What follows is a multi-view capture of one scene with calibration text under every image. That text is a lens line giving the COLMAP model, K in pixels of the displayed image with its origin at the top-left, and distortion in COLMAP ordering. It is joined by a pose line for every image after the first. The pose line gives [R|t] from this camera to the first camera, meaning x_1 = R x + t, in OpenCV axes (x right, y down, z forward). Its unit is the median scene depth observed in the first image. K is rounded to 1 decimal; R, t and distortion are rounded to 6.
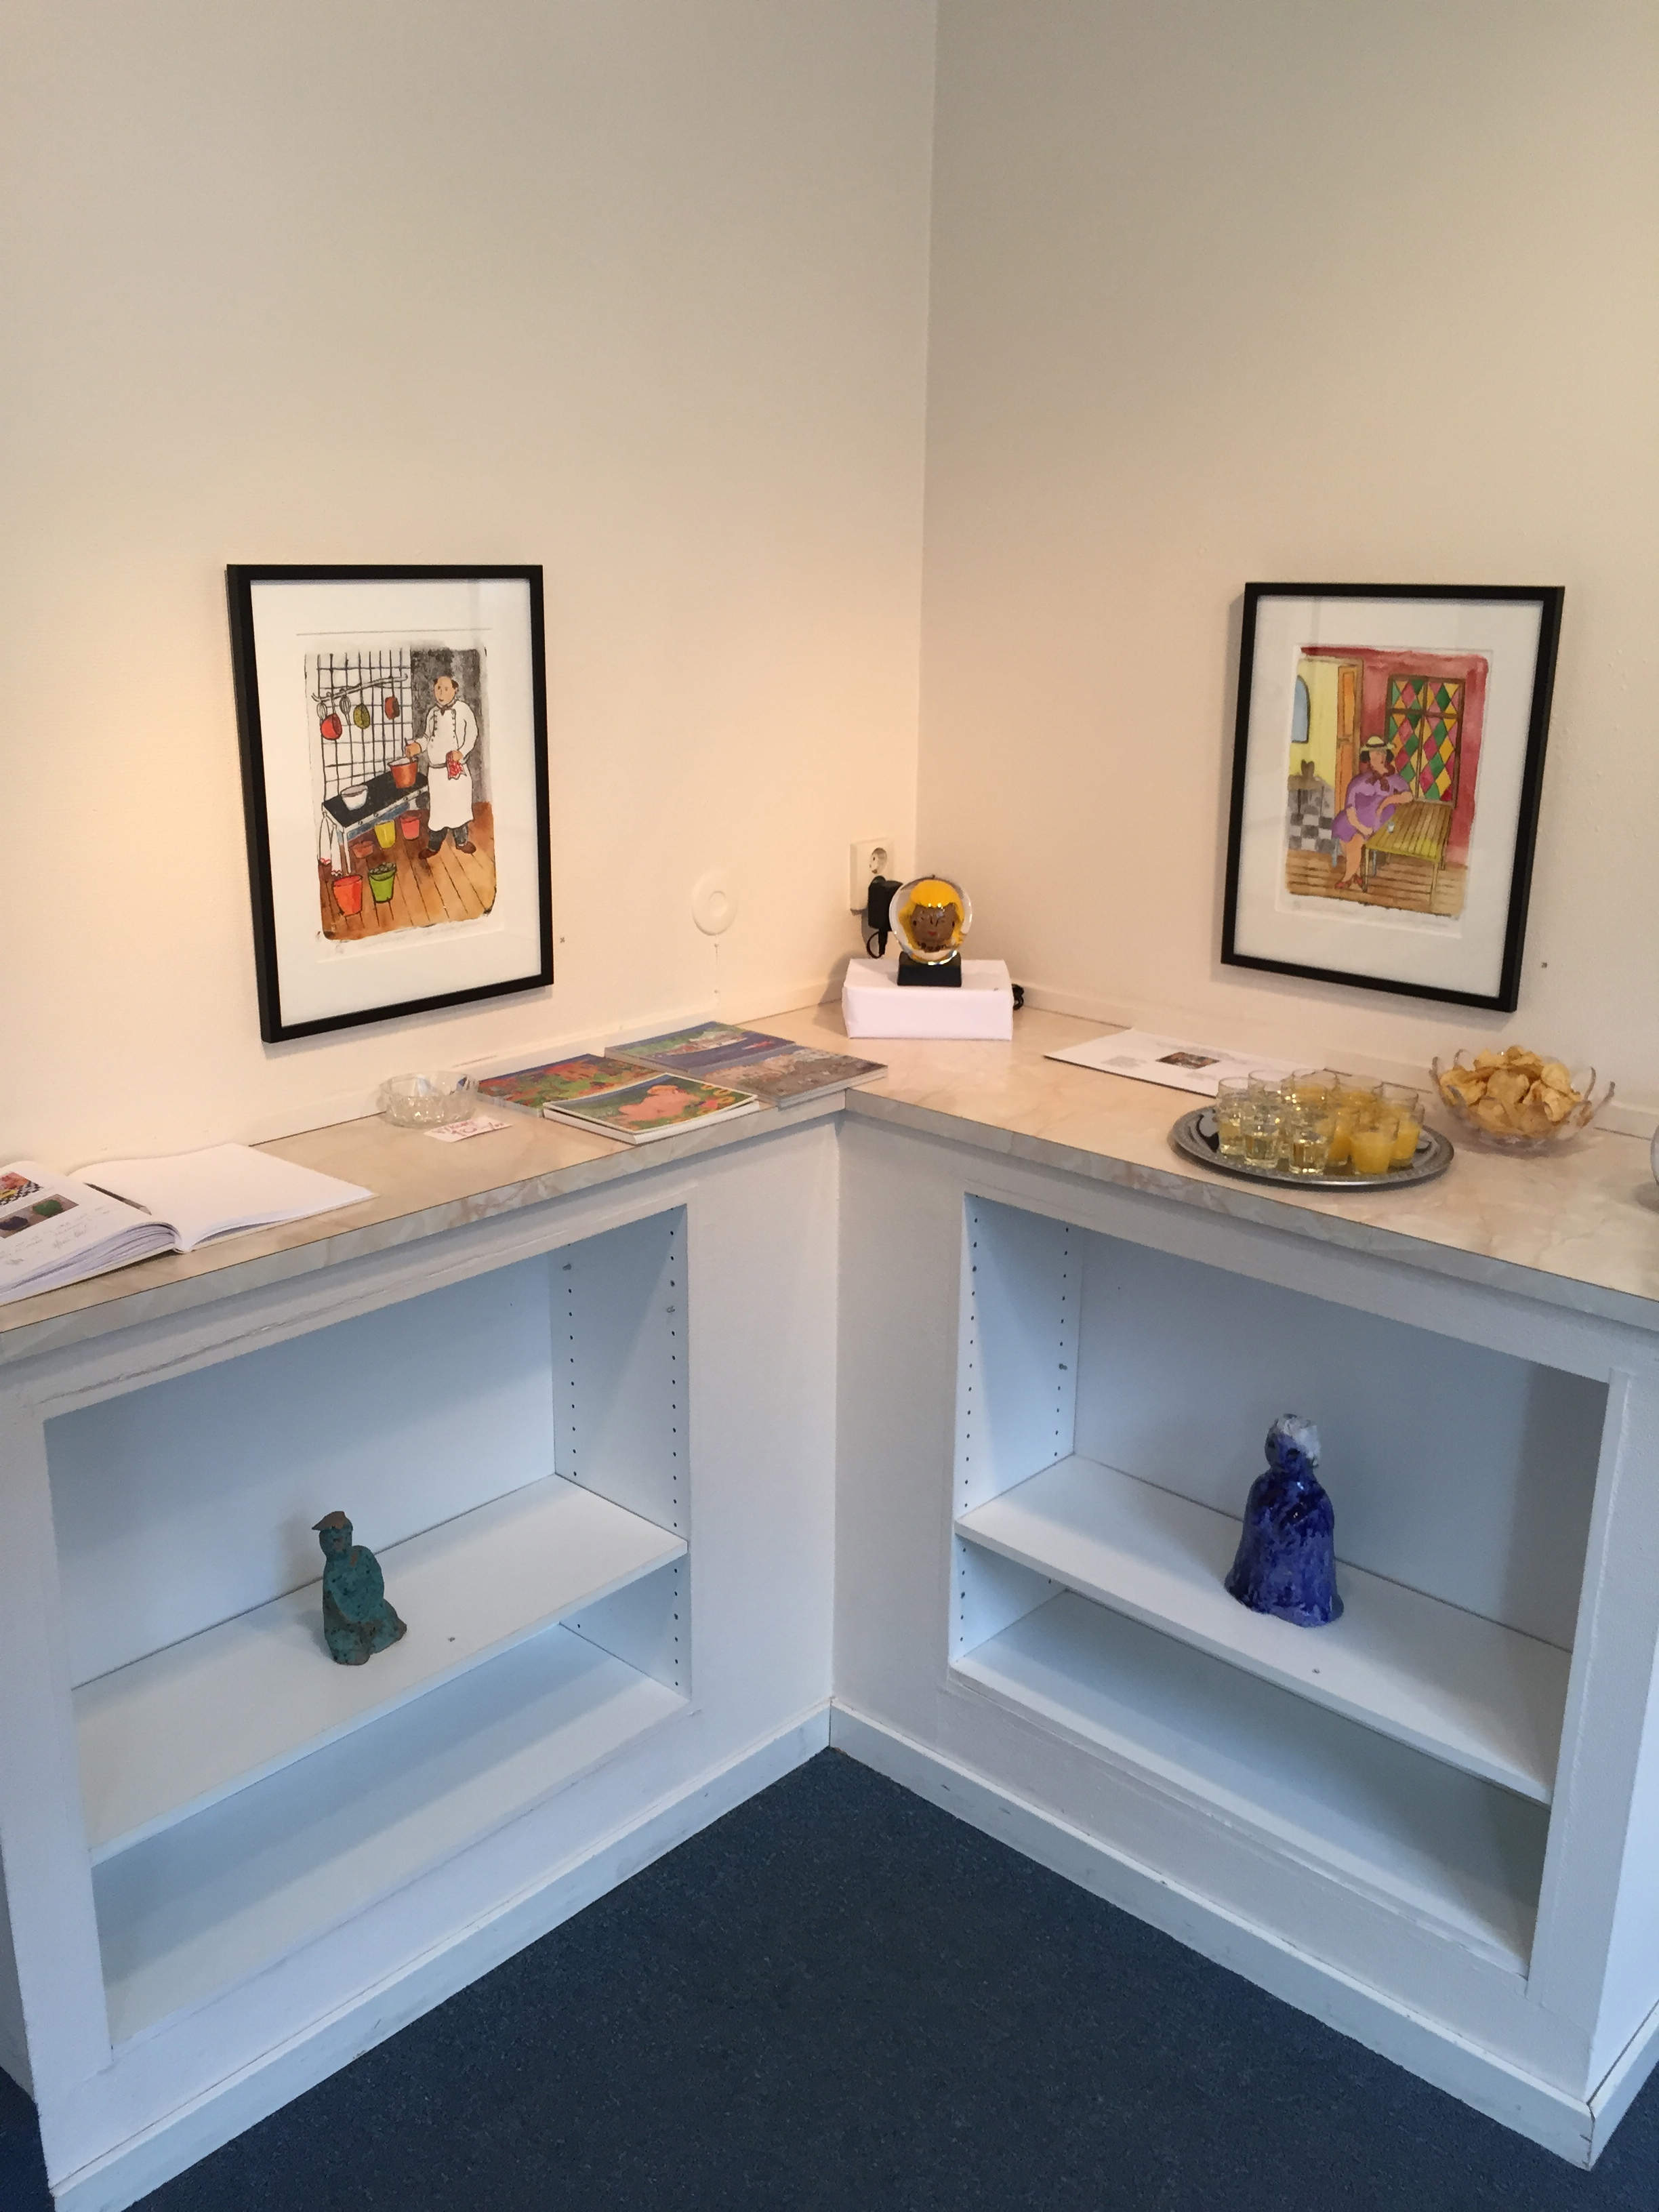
lens RADIAL K [[1865.0, 0, 815.5], [0, 1865.0, 1100.8], [0, 0, 1]] dist [0.040589, -0.058668]
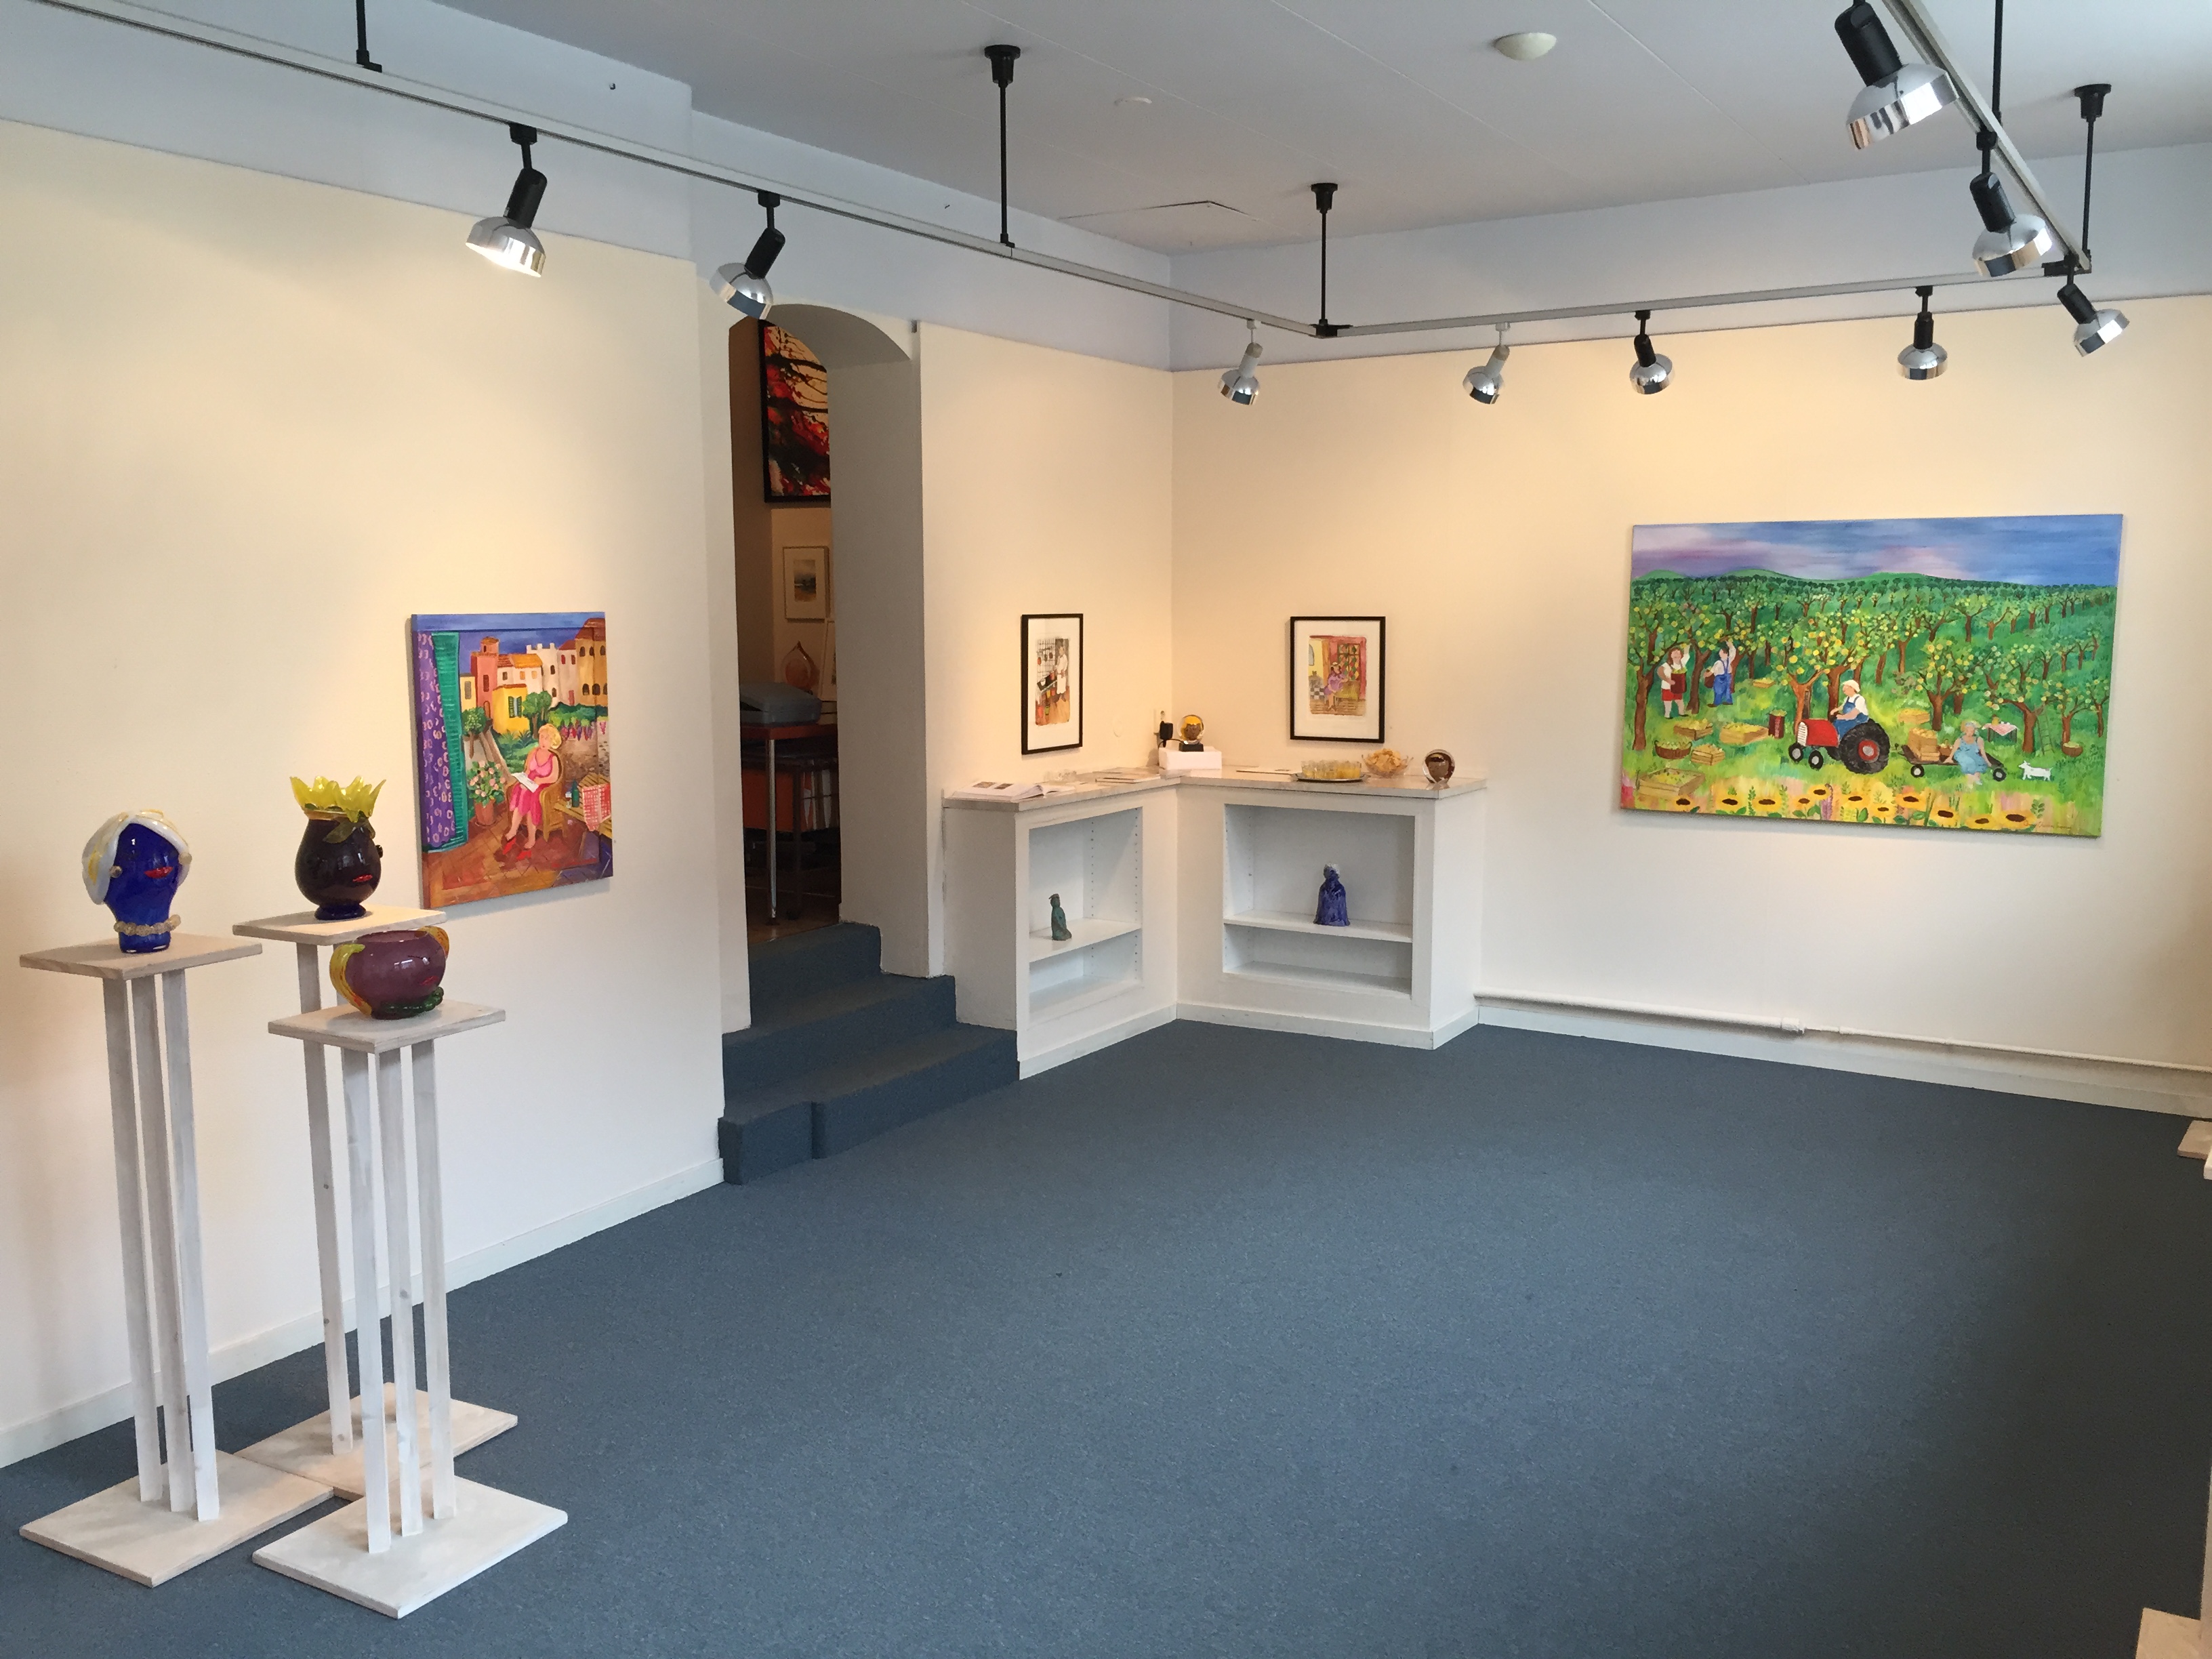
lens RADIAL K [[1865.0, 0, 1085.6], [0, 1865.0, 809.9], [0, 0, 1]] dist [0.040589, -0.058668]
pose [[0.979923, -0.030587, 0.197014, -0.765982], [0.064362, 0.983787, -0.167396, 0.568502], [-0.188699, 0.176716, 0.966004, -1.986665]]
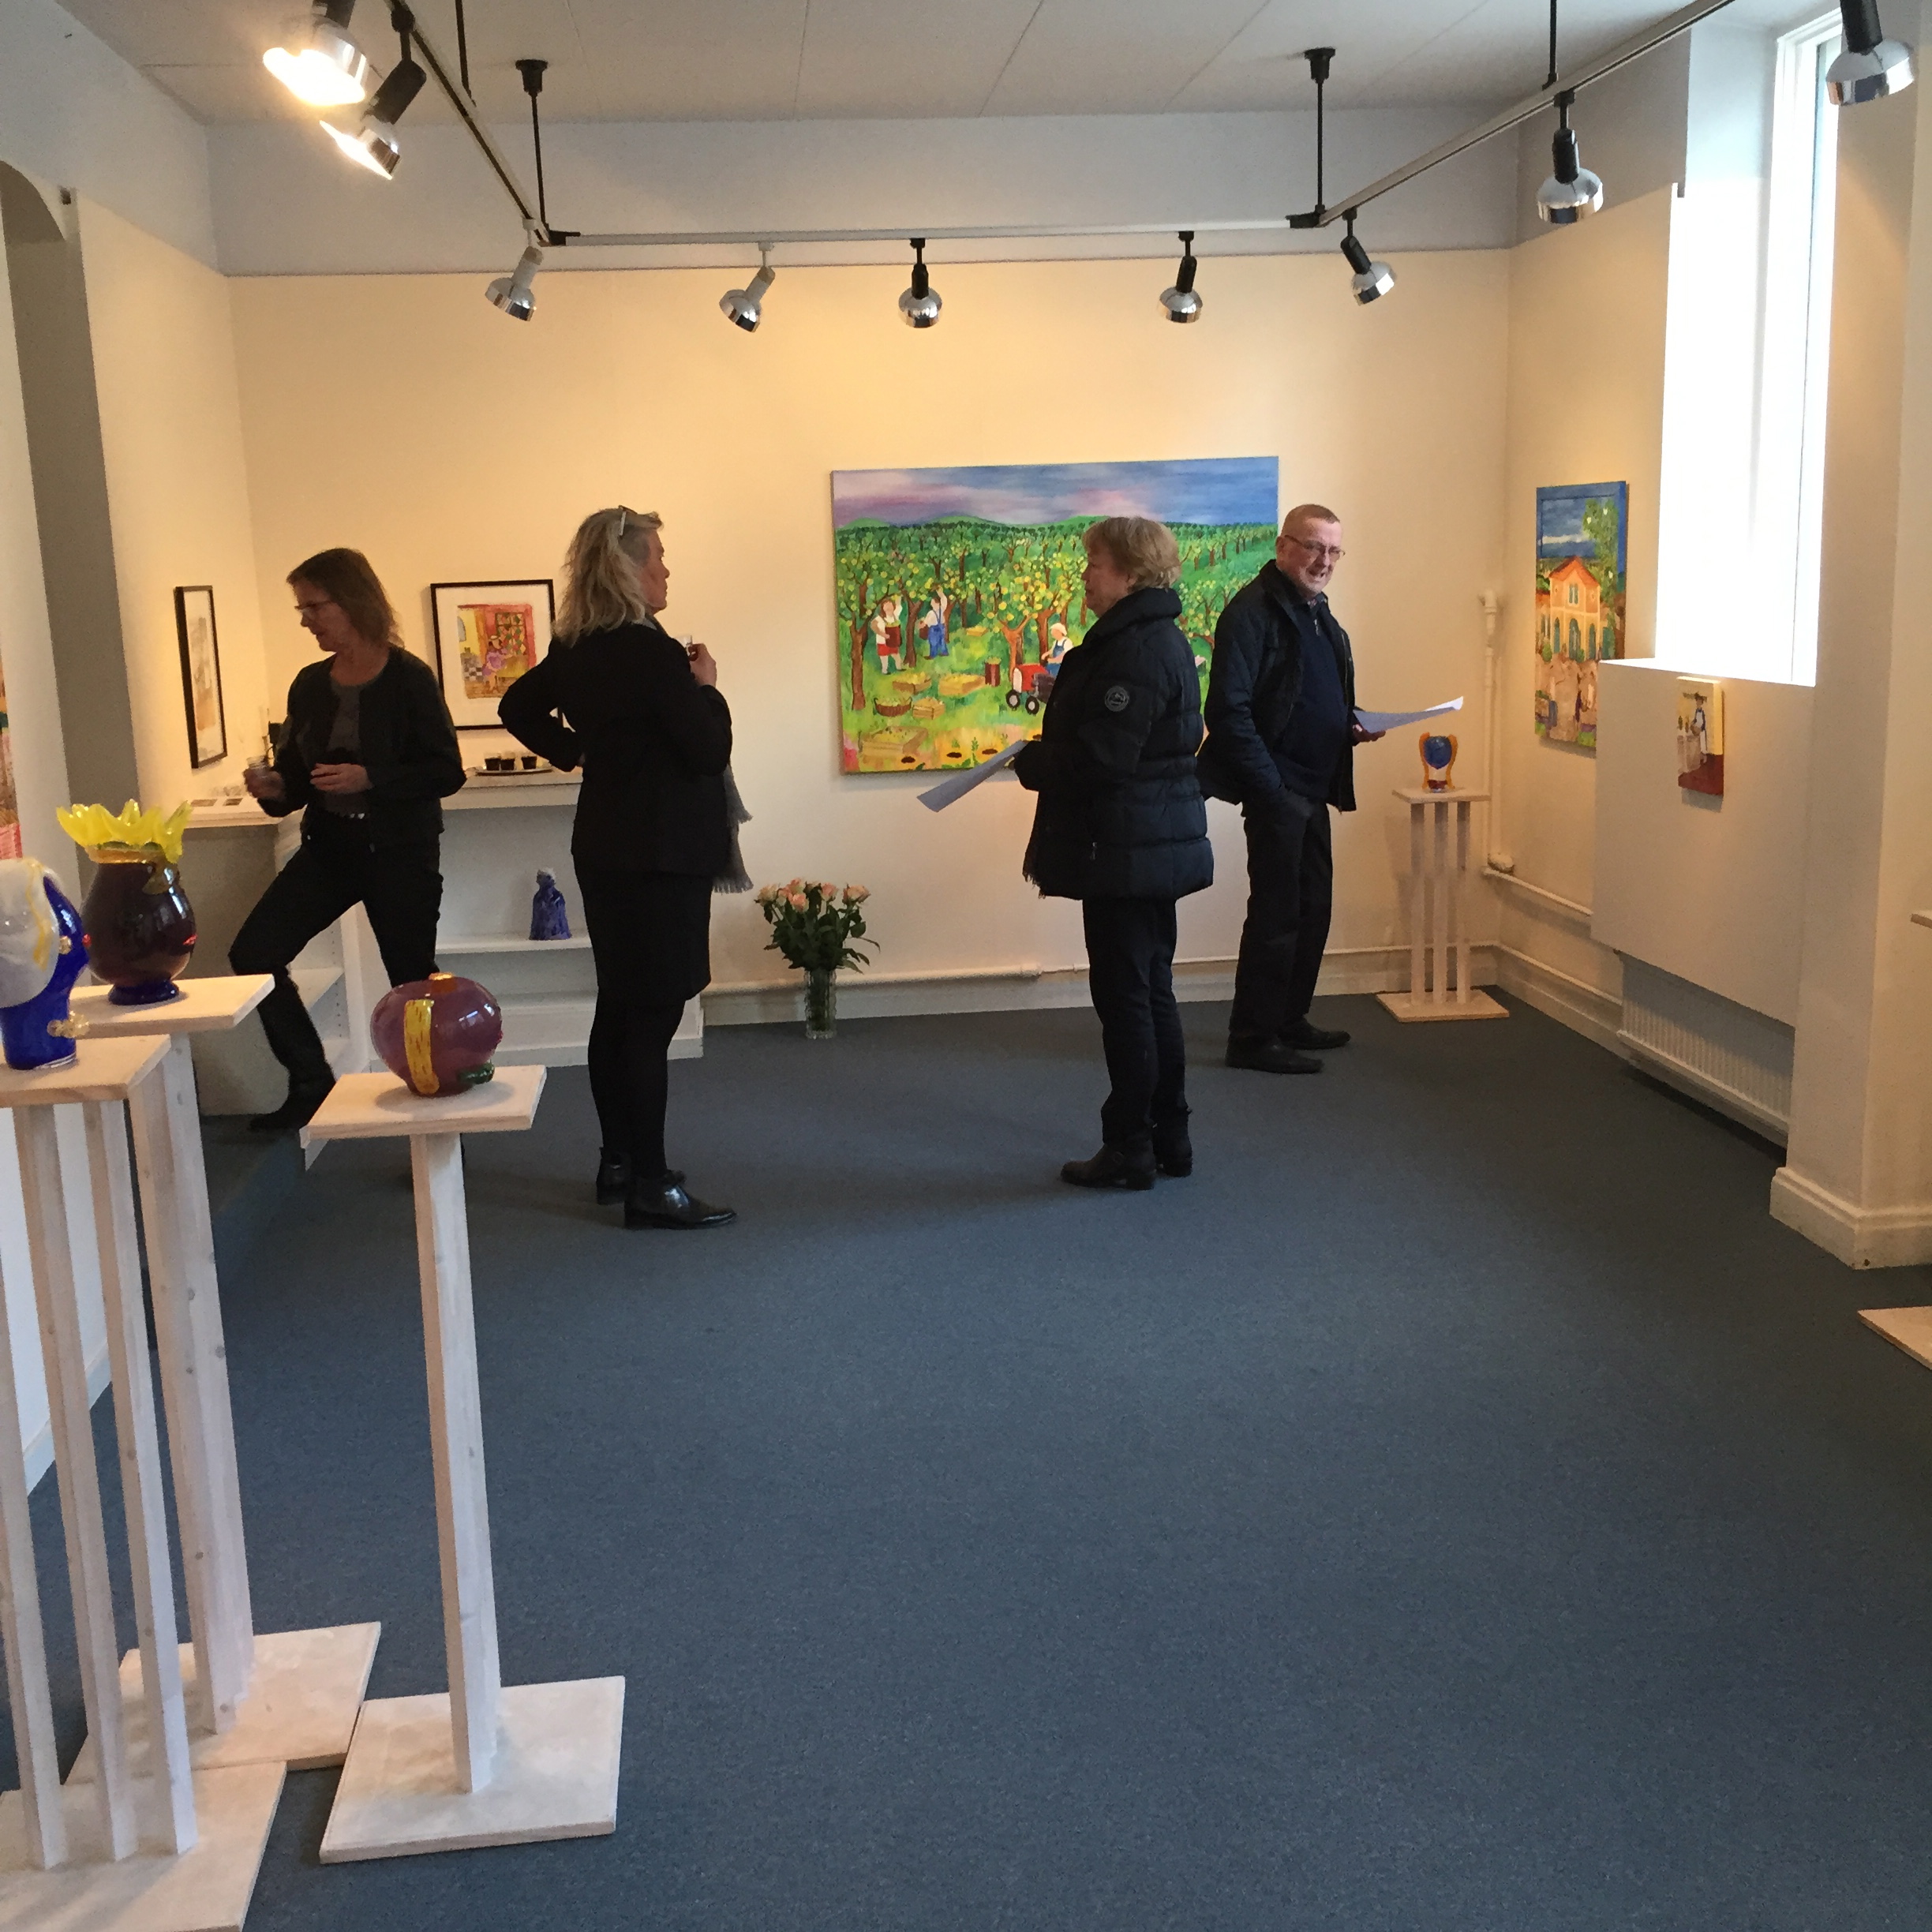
lens RADIAL K [[2182.3, 0, 954.4], [0, 2182.3, 953.1], [0, 0, 1]] dist [0.043234, 0.000000]
pose [[0.658345, -0.162244, 0.735023, -1.698325], [0.251675, 0.967740, -0.011808, 0.466703], [-0.709395, 0.192761, 0.677939, -1.573953]]
